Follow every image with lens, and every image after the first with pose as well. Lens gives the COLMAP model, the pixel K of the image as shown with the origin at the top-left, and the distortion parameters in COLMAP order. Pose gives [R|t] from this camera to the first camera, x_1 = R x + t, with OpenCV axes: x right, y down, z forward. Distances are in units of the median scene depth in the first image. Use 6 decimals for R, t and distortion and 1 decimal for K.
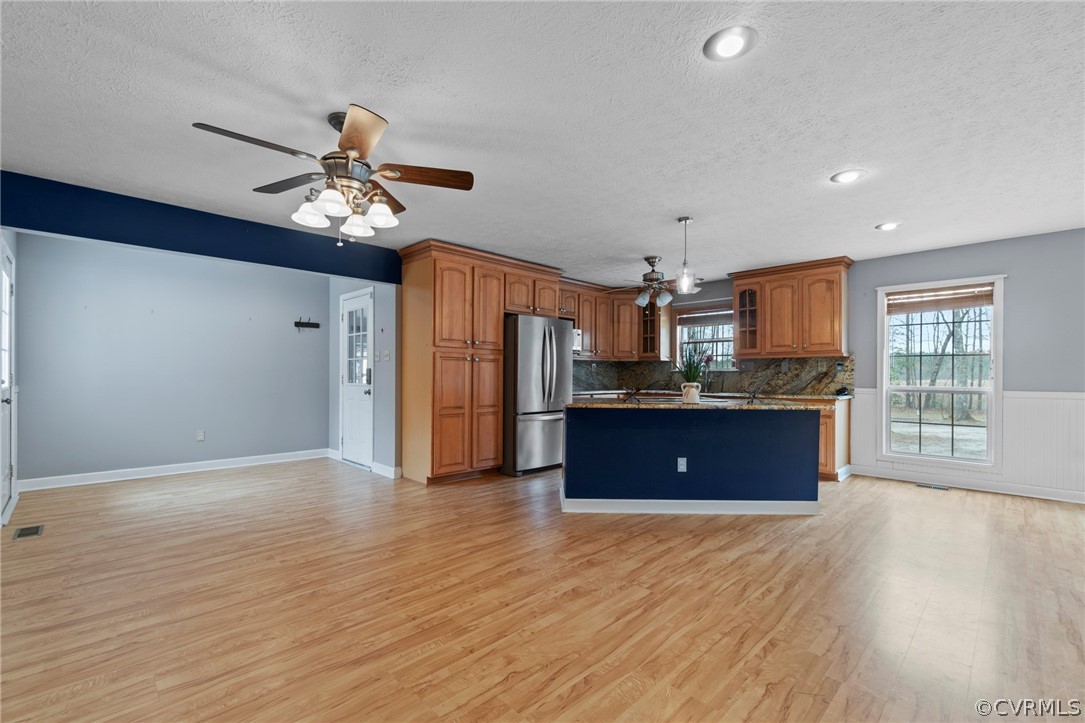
lens RADIAL K [[467.4, 0, 539.7], [0, 467.4, 376.3], [0, 0, 1]] dist [-0.006299, 0.001192]
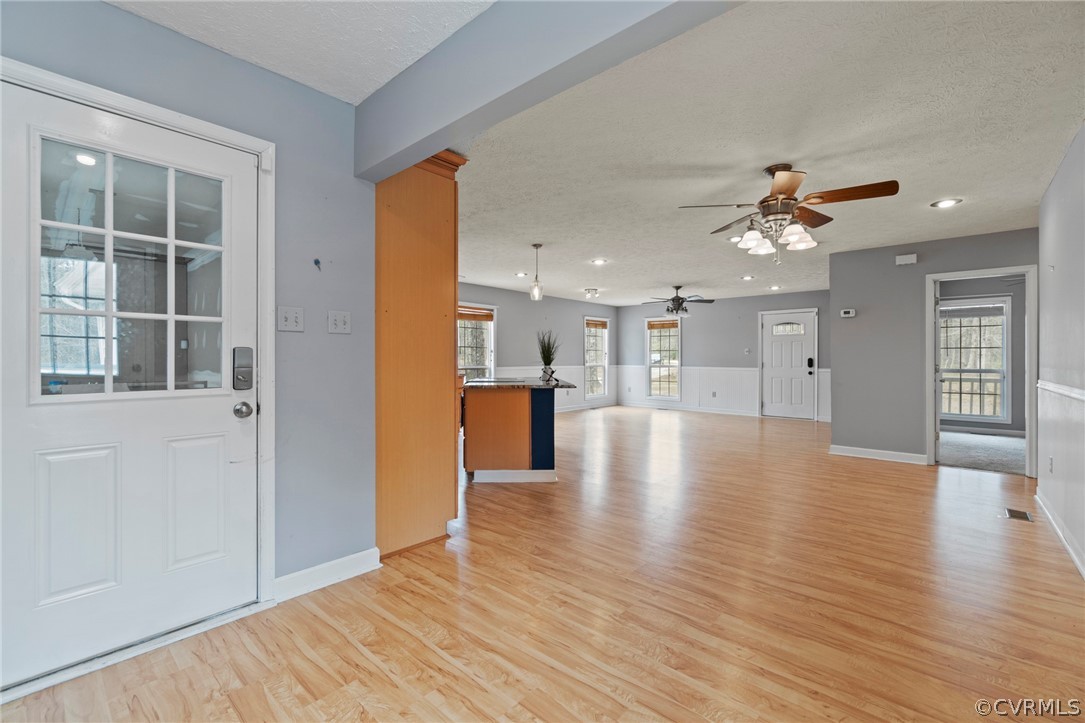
lens RADIAL K [[467.4, 0, 532.2], [0, 467.4, 364.1], [0, 0, 1]] dist [-0.006299, 0.001192]
pose [[-0.057267, -0.016656, 0.998220, -0.821347], [-0.001412, 0.999861, 0.016603, -0.010677], [-0.998358, -0.000459, -0.057283, 0.859666]]
